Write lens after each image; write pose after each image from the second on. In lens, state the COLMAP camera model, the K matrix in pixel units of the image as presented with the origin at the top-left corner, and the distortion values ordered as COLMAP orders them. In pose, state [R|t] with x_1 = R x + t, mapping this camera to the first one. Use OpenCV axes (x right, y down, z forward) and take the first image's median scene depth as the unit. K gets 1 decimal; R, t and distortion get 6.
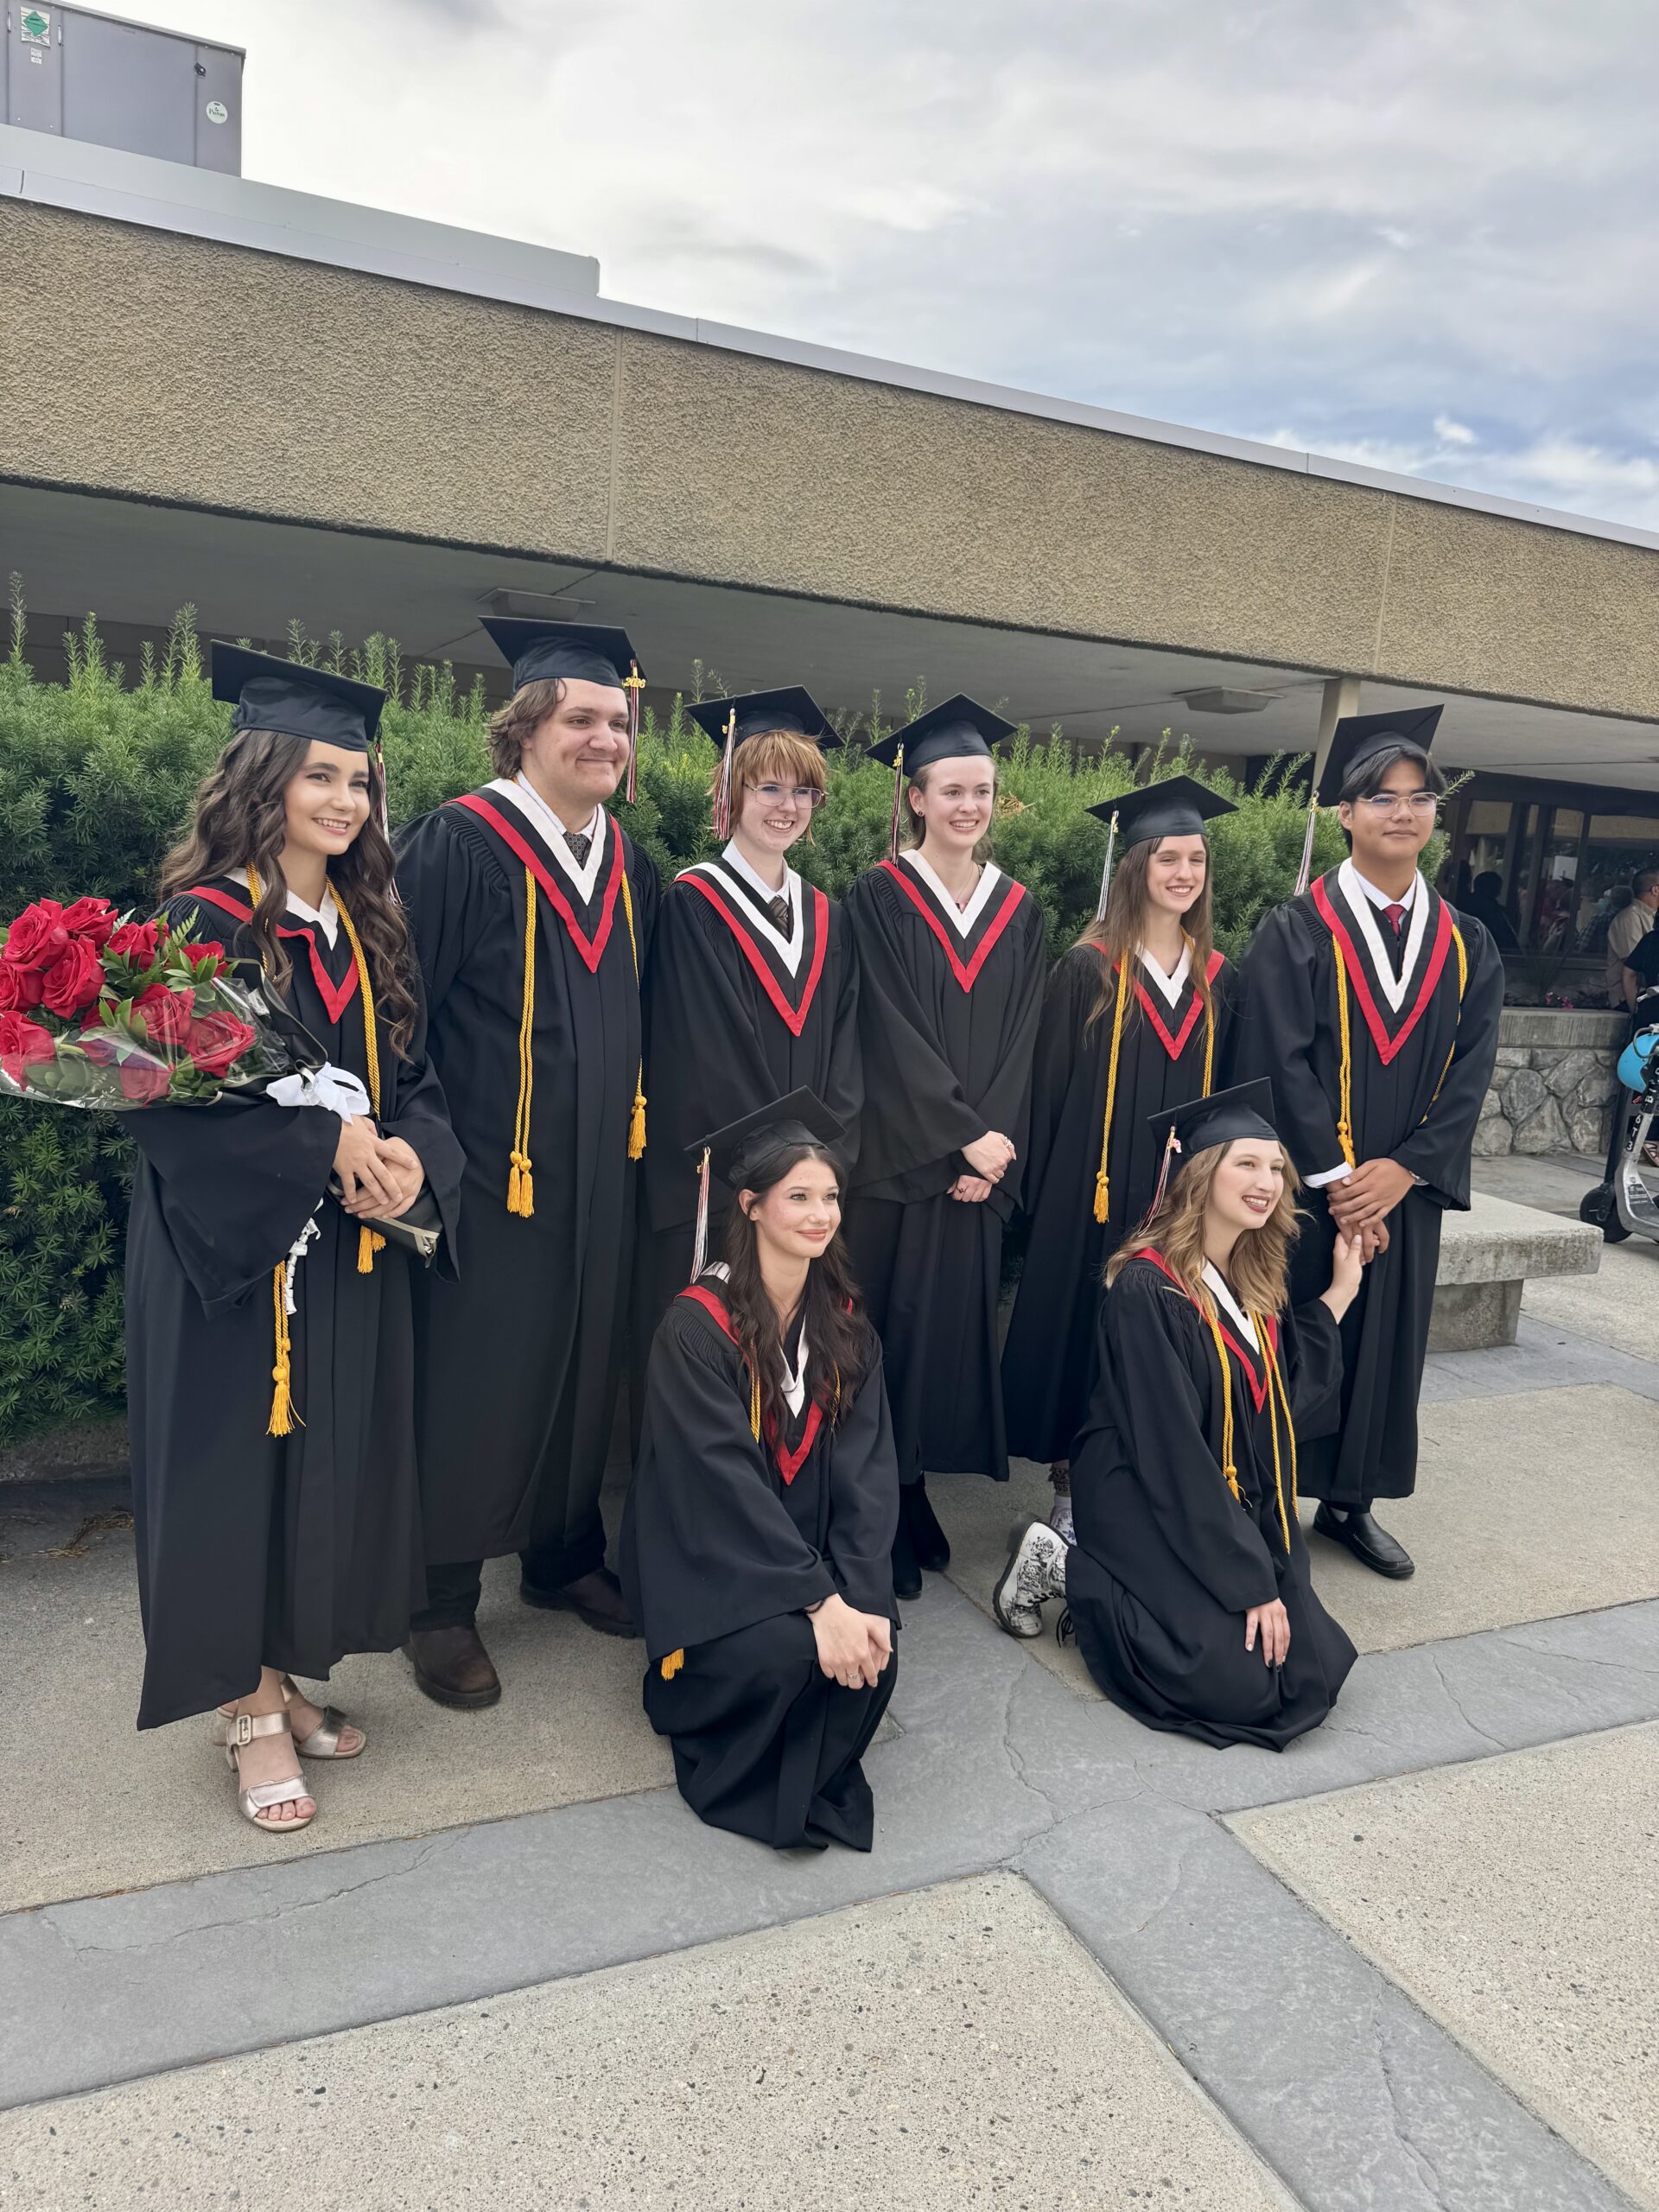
lens RADIAL K [[1552.4, 0, 837.7], [0, 1552.4, 1117.8], [0, 0, 1]] dist [-0.005465, -0.004551]
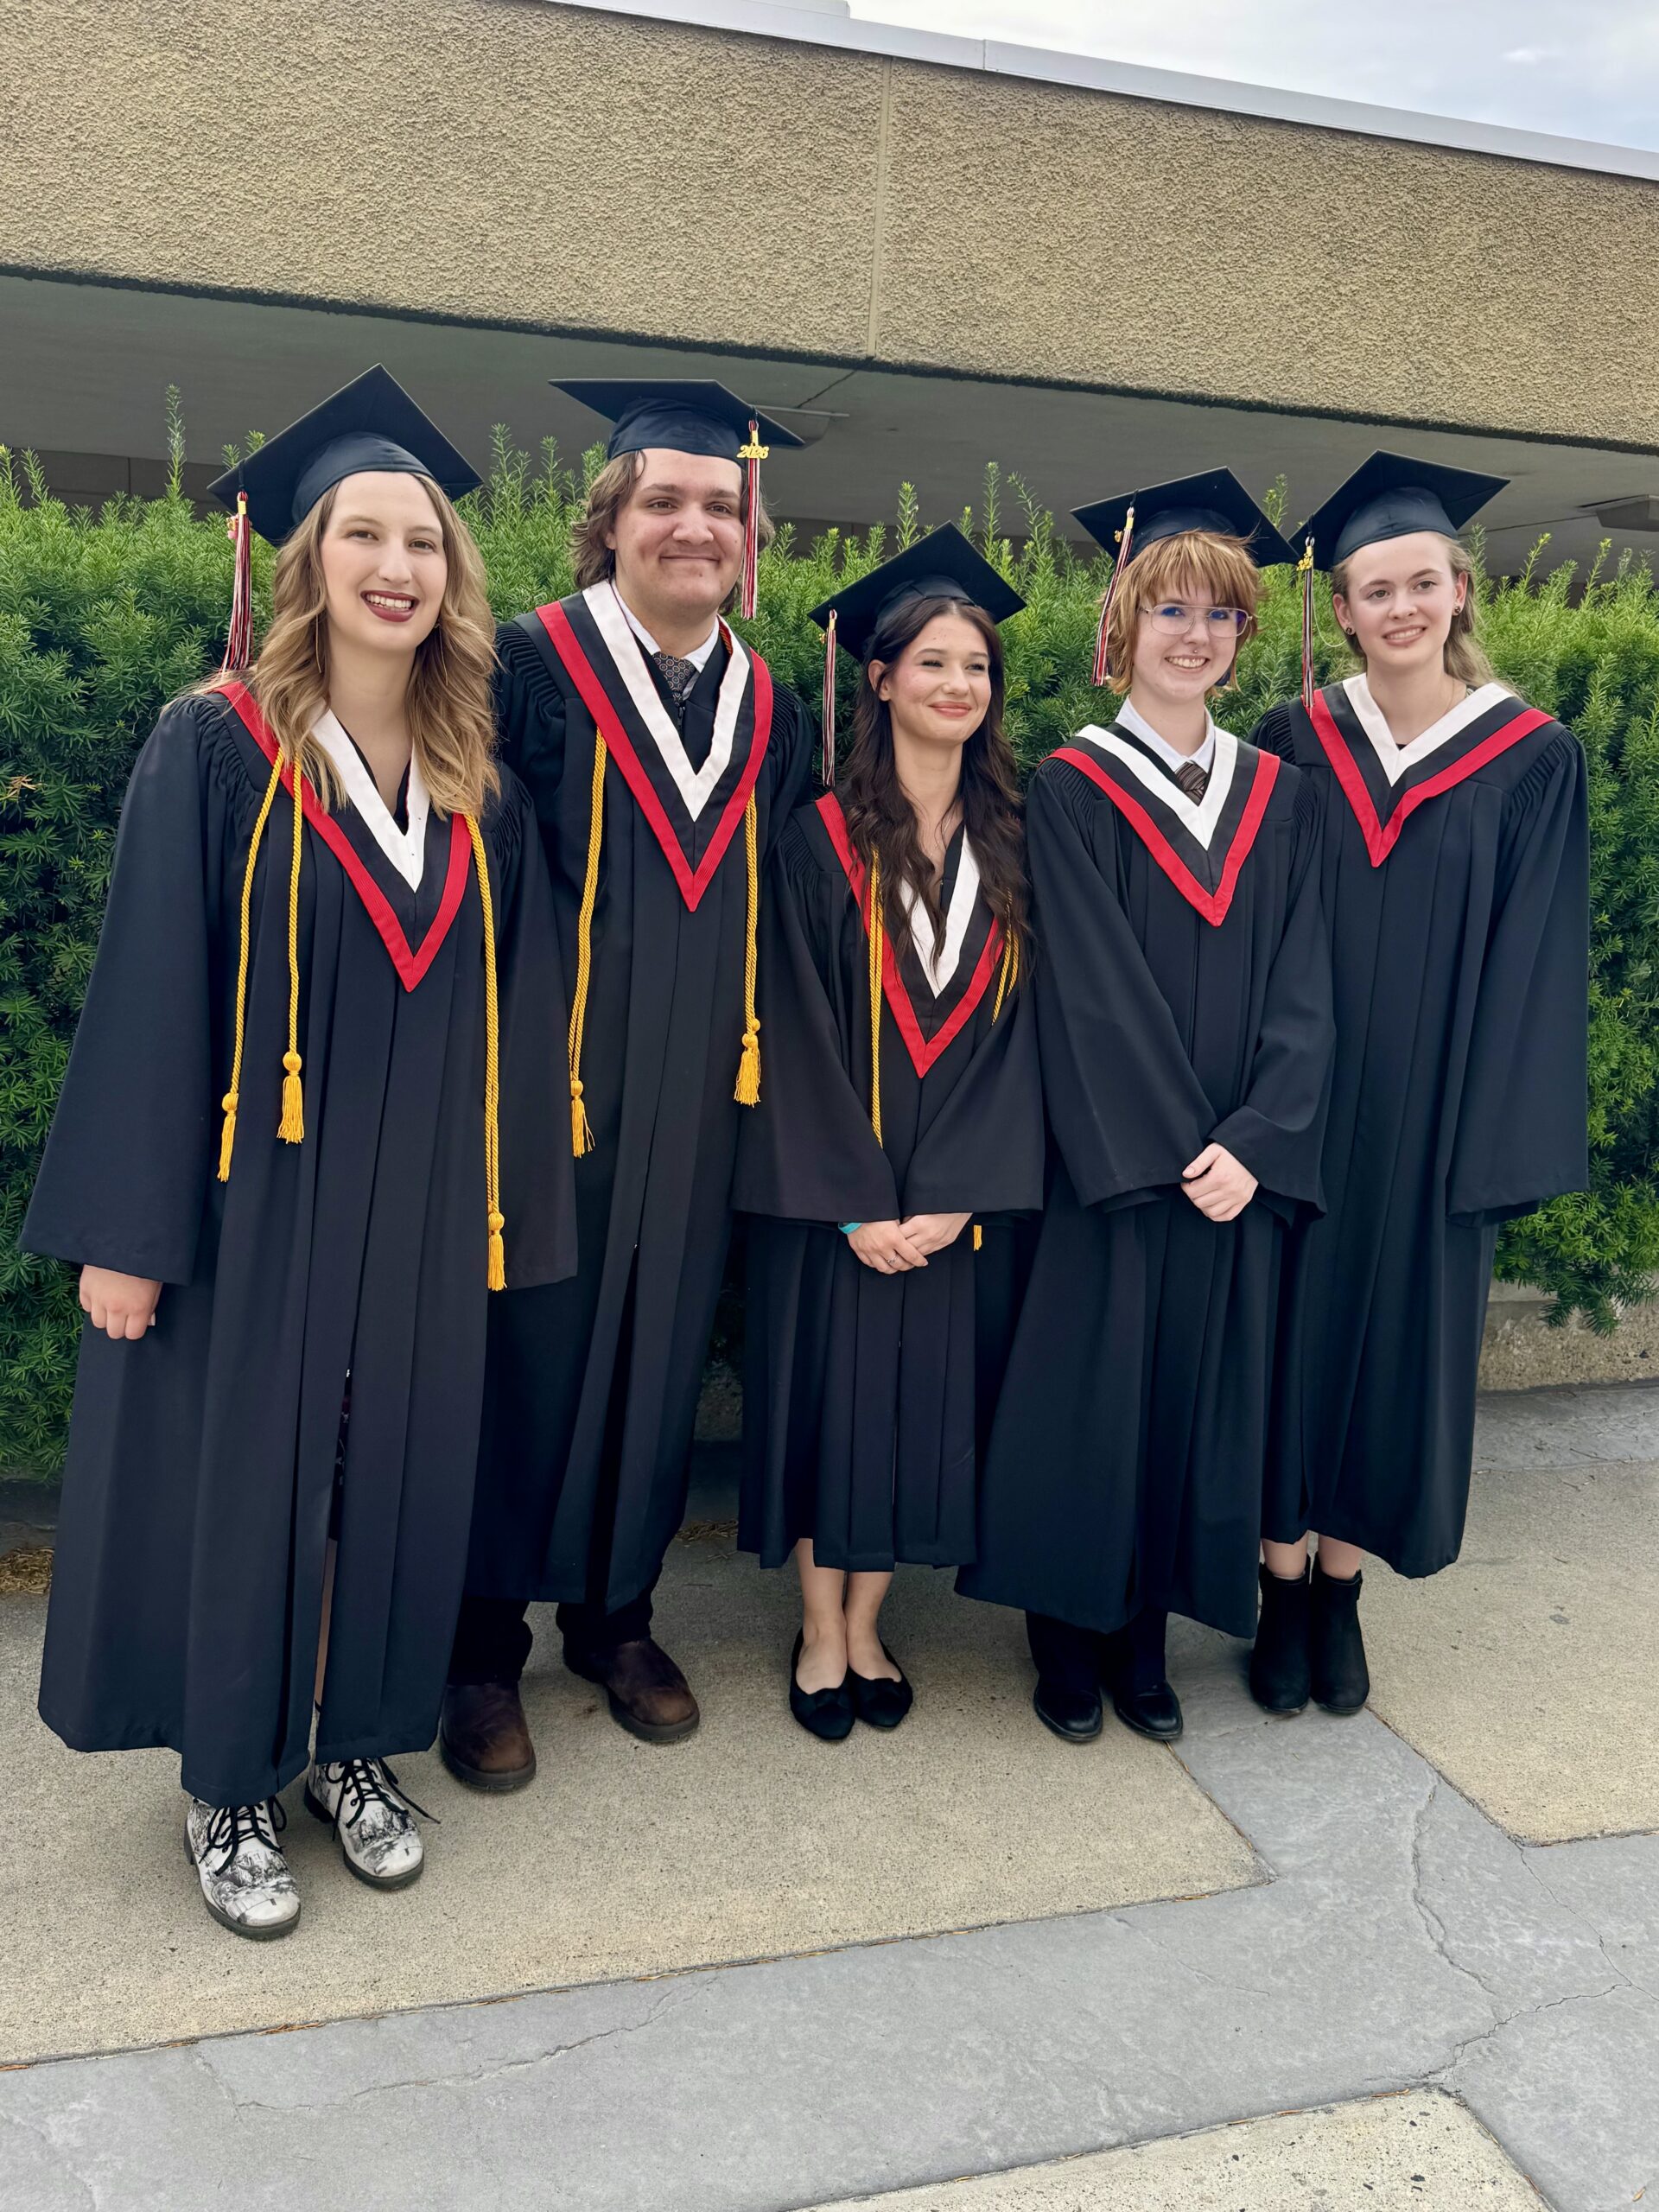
lens RADIAL K [[1833.7, 0, 829.5], [0, 1833.7, 1106.0], [0, 0, 1]] dist [-0.006453, -0.004275]
pose [[0.988177, 0.011843, -0.152859, -0.045411], [-0.006982, 0.999454, 0.032298, -0.004130], [0.153158, -0.030849, 0.987720, 0.113498]]
